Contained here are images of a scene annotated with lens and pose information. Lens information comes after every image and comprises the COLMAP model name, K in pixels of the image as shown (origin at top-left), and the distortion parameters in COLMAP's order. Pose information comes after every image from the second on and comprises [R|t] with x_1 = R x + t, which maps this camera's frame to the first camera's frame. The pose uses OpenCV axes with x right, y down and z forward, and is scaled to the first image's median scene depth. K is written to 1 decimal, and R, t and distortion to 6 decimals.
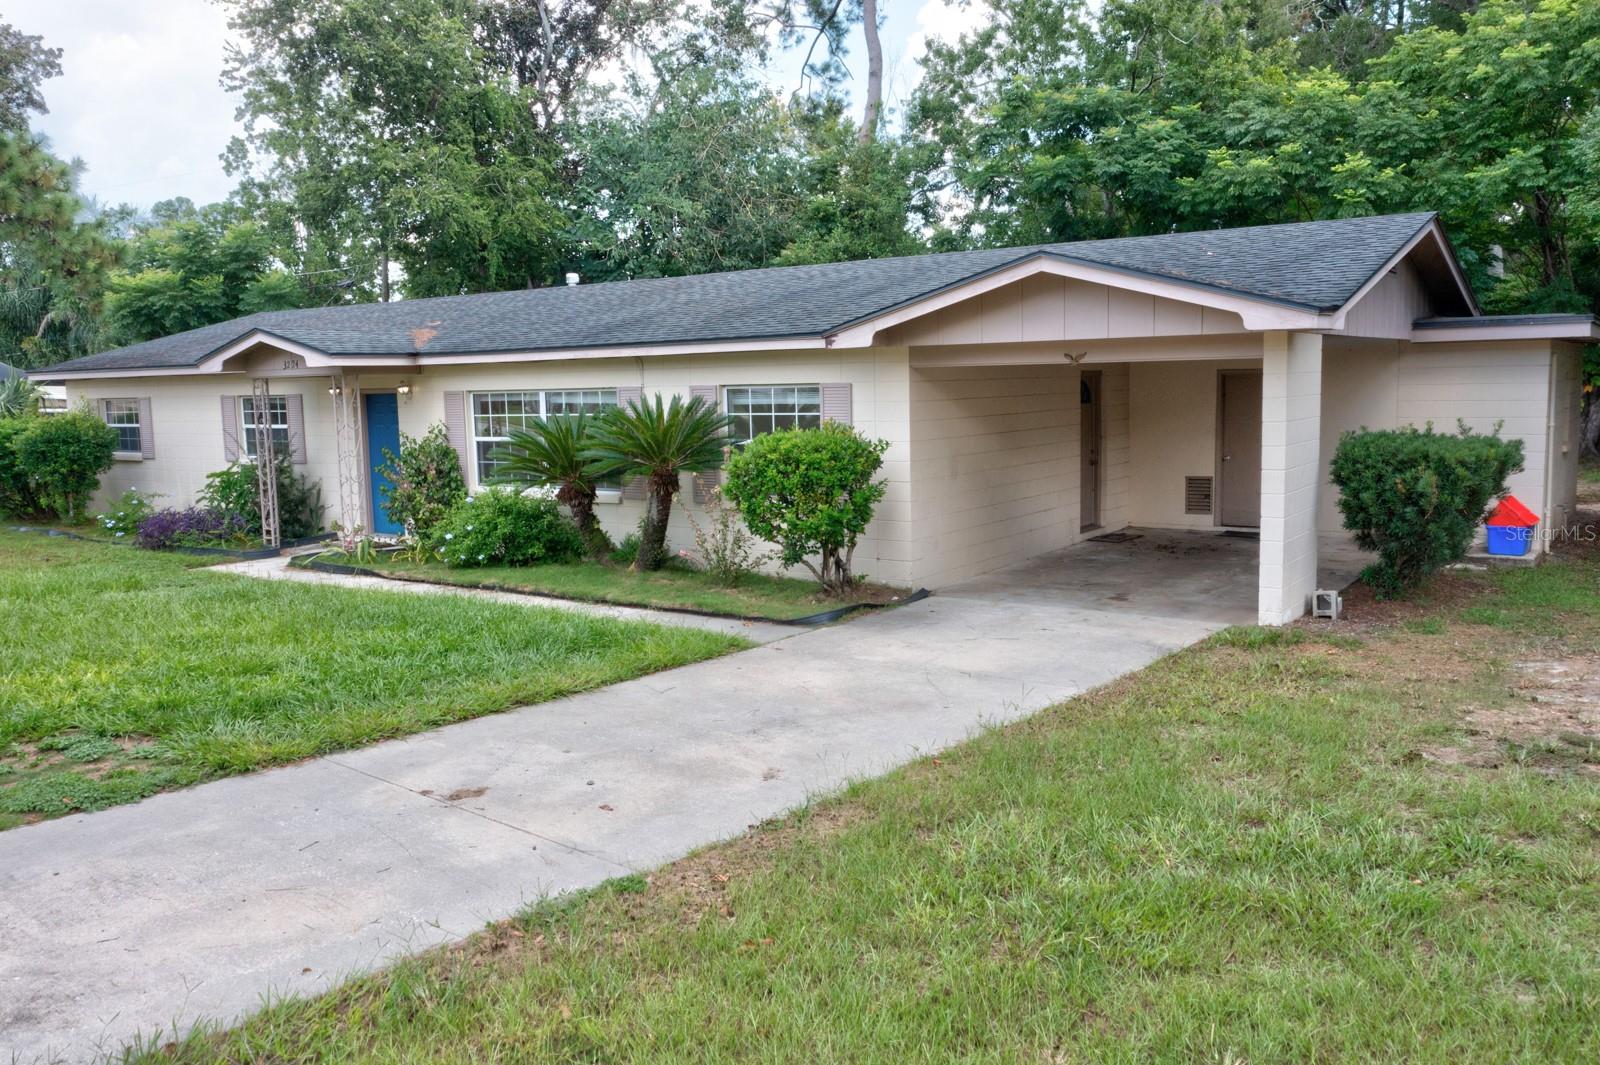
lens RADIAL K [[1262.9, 0, 801.9], [0, 1262.9, 531.1], [0, 0, 1]] dist [-0.018520, 0.003540]
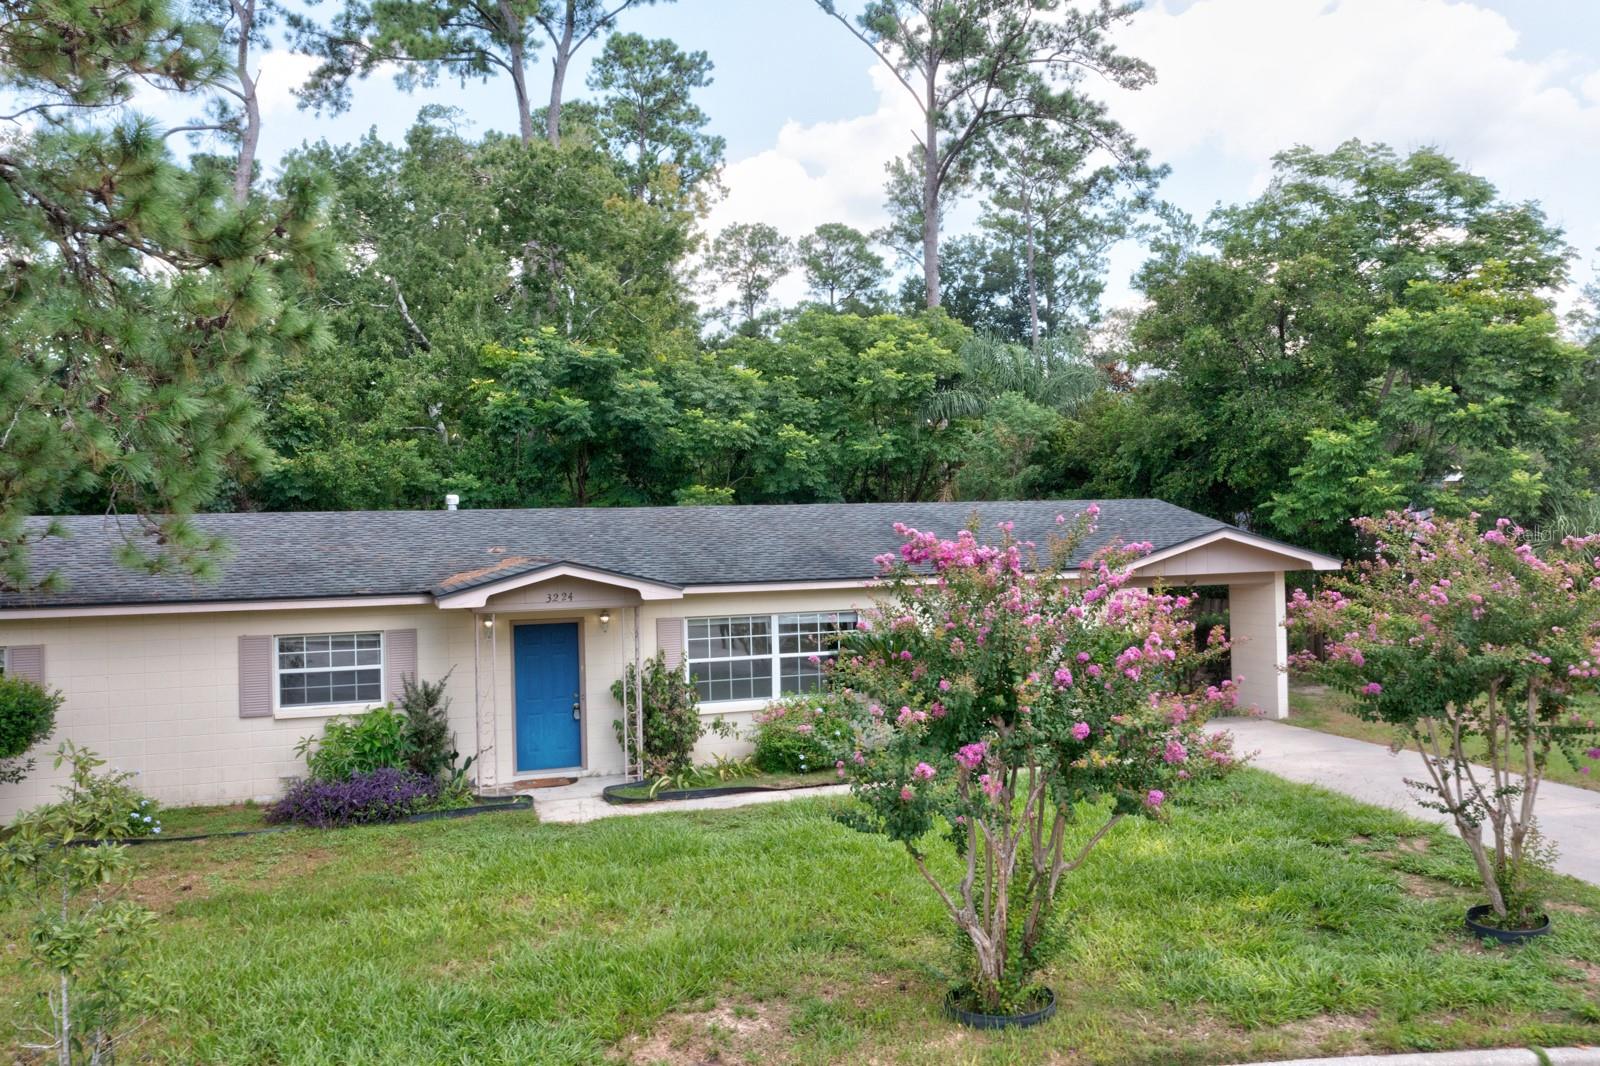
lens RADIAL K [[1262.9, 0, 801.9], [0, 1262.9, 531.6], [0, 0, 1]] dist [-0.018520, 0.003540]
pose [[0.584647, 0.013319, 0.811178, -0.886419], [0.107605, 0.989758, -0.093806, -0.058607], [-0.804120, 0.142131, 0.577226, 0.233063]]
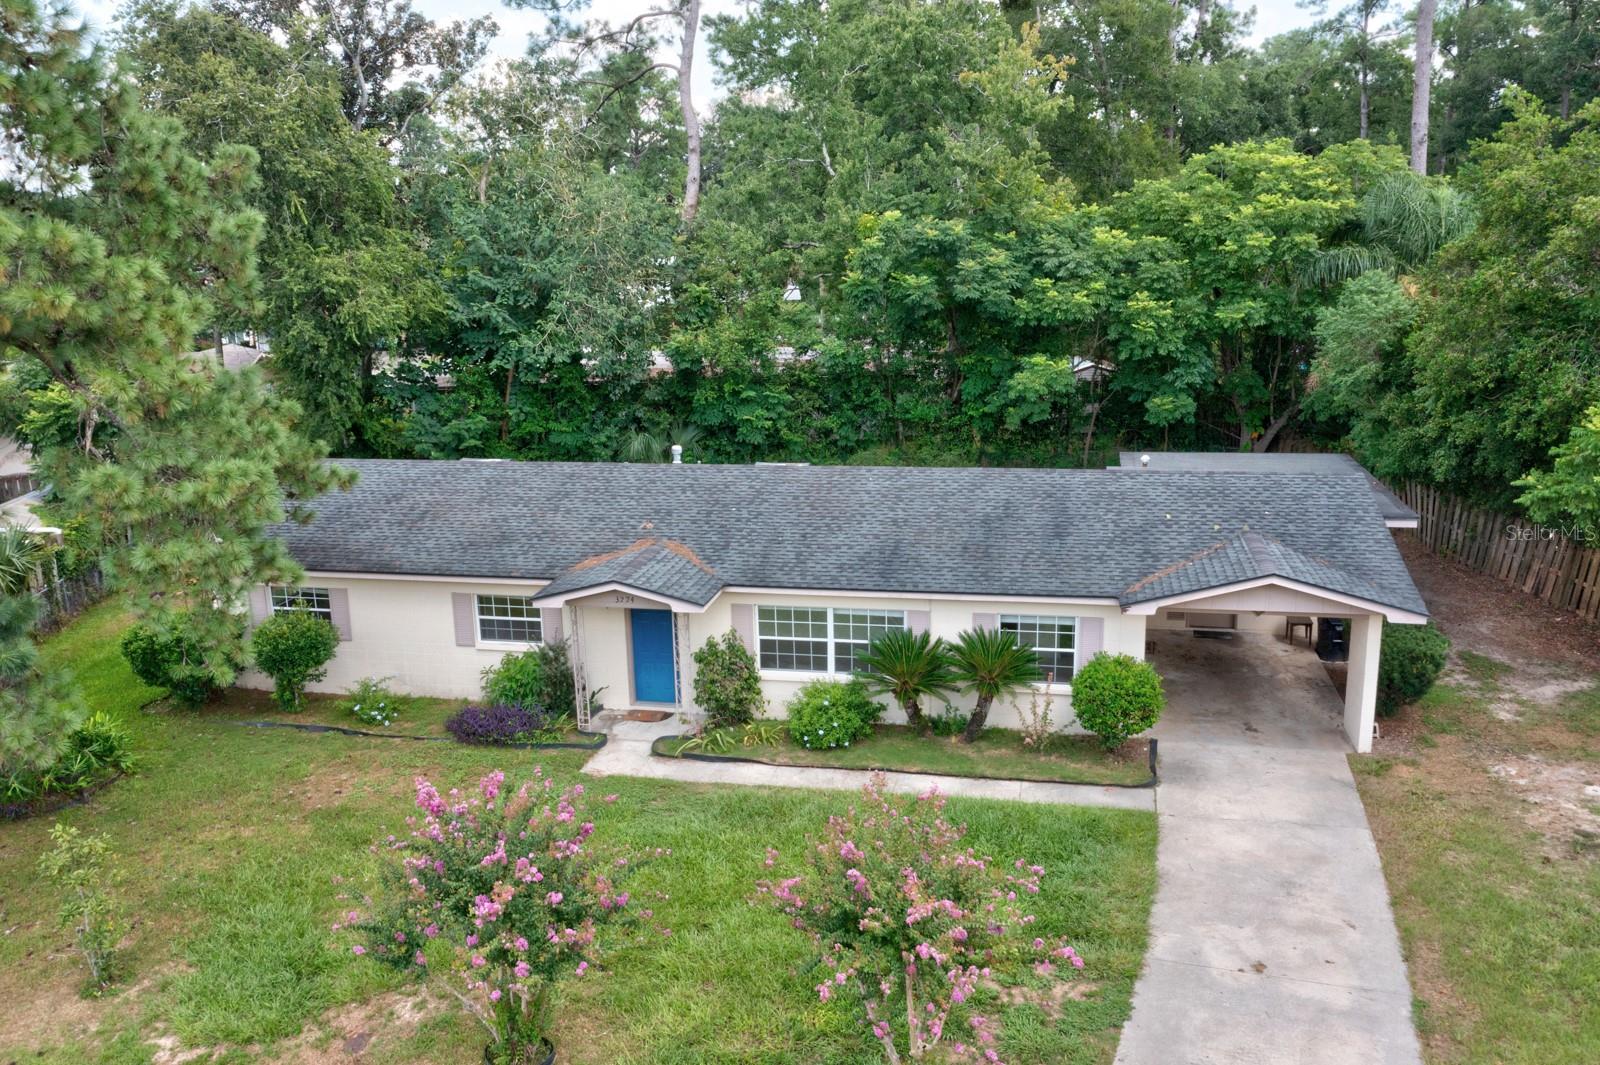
lens RADIAL K [[1265.6, 0, 797.8], [0, 1265.6, 531.5], [0, 0, 1]] dist [-0.018060, -0.000267]
pose [[0.919299, -0.094447, 0.382060, -0.599008], [0.051798, 0.991369, 0.120437, -0.285378], [-0.390137, -0.090927, 0.916256, -0.205999]]
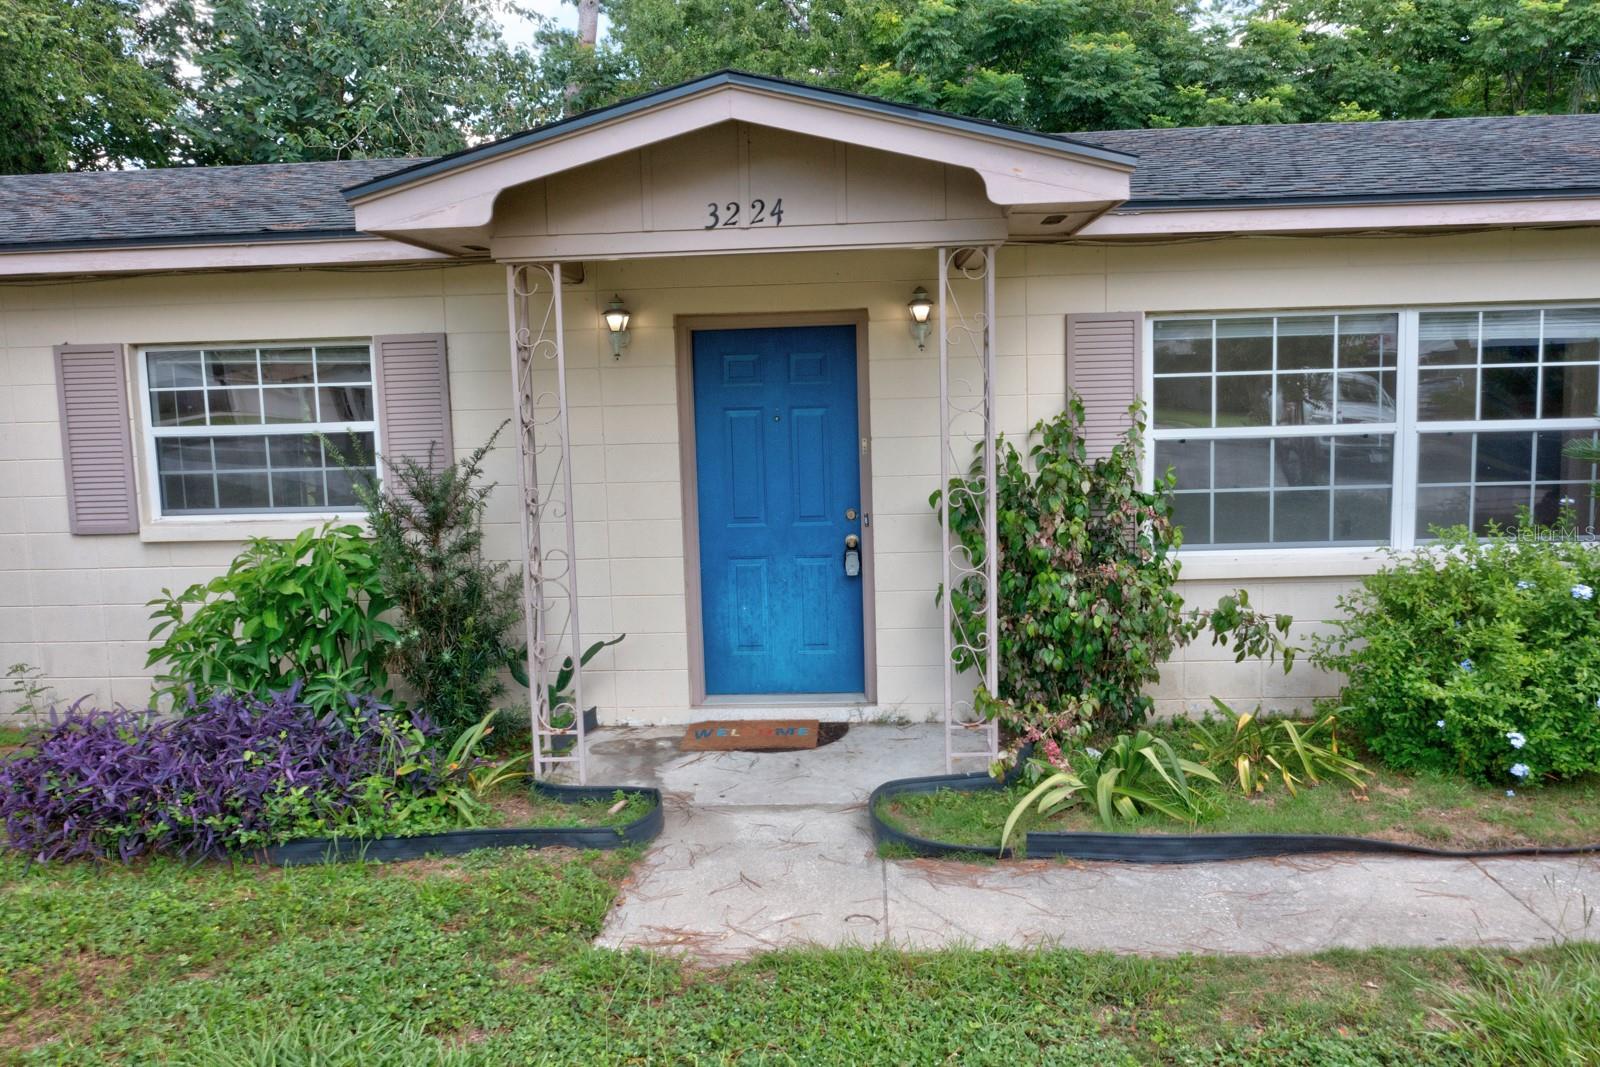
lens RADIAL K [[1257.8, 0, 796.7], [0, 1257.8, 527.5], [0, 0, 1]] dist [-0.017463, 0.000557]
pose [[0.846661, -0.062612, 0.528436, -0.464119], [0.072177, 0.997389, 0.002533, -0.043769], [-0.527215, 0.035996, 0.848969, 0.595056]]
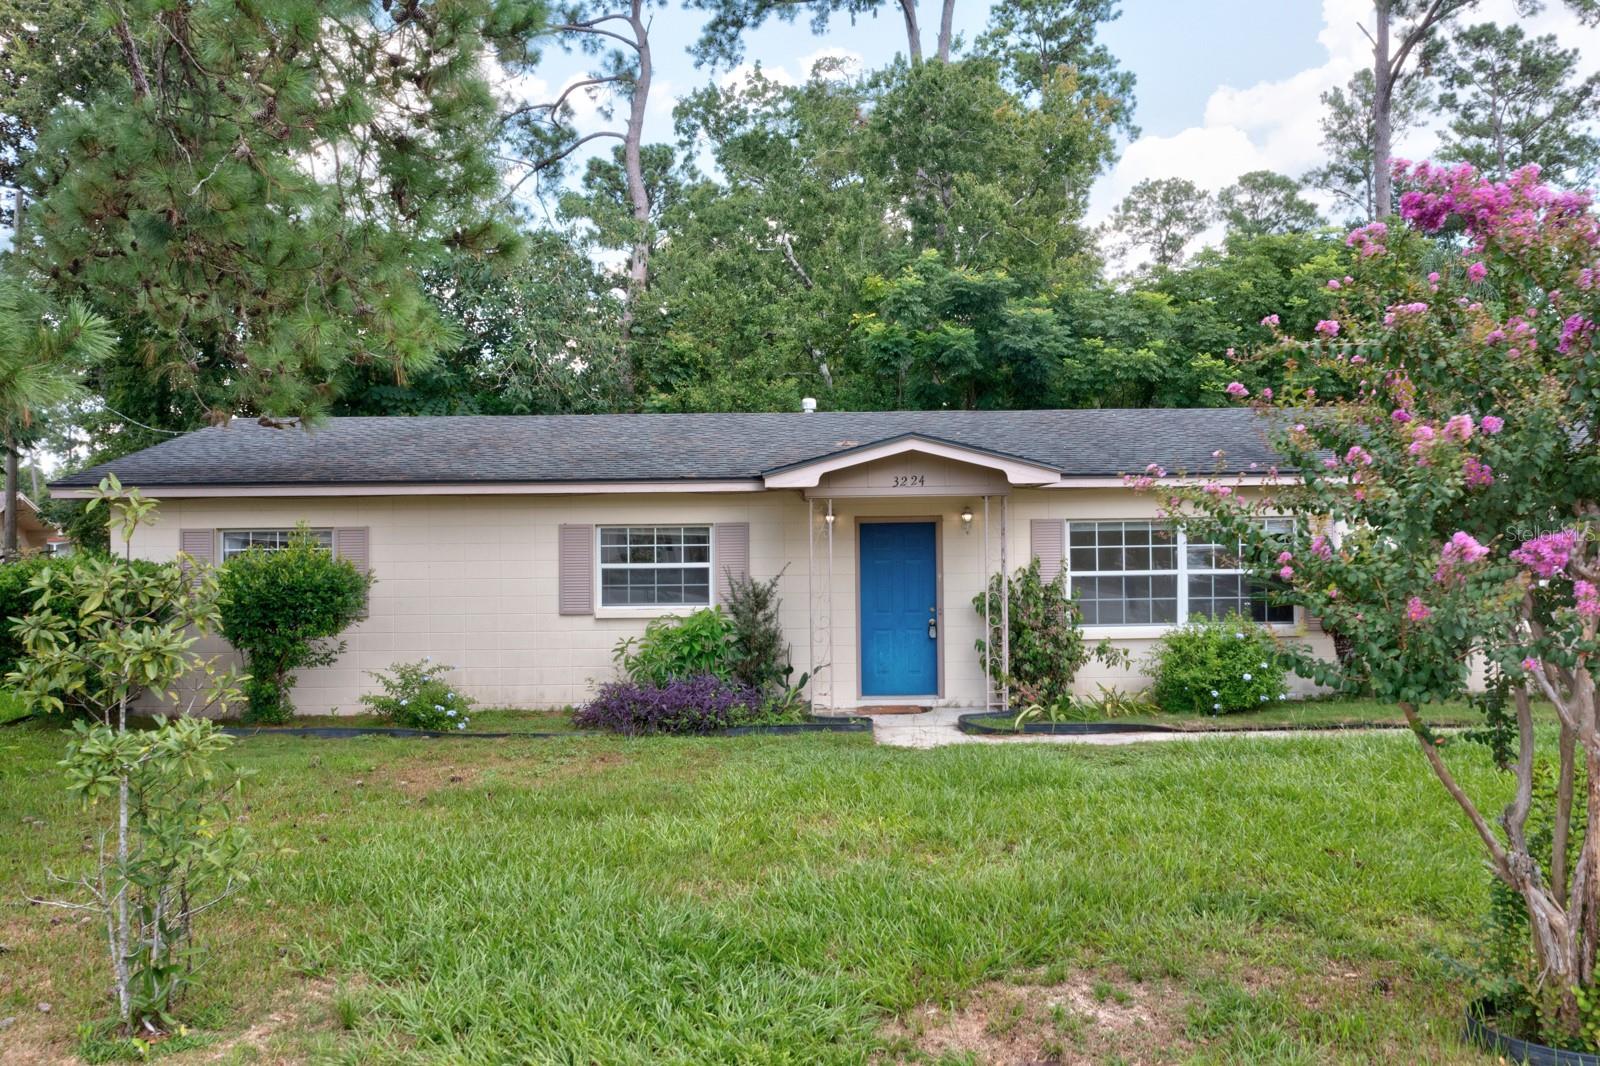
lens RADIAL K [[1265.6, 0, 797.8], [0, 1265.6, 532.0], [0, 0, 1]] dist [-0.018060, -0.000267]
pose [[0.811400, 0.017446, 0.584231, -0.760402], [0.063366, 0.991038, -0.117598, -0.008978], [-0.581046, 0.132440, 0.803023, 0.329641]]
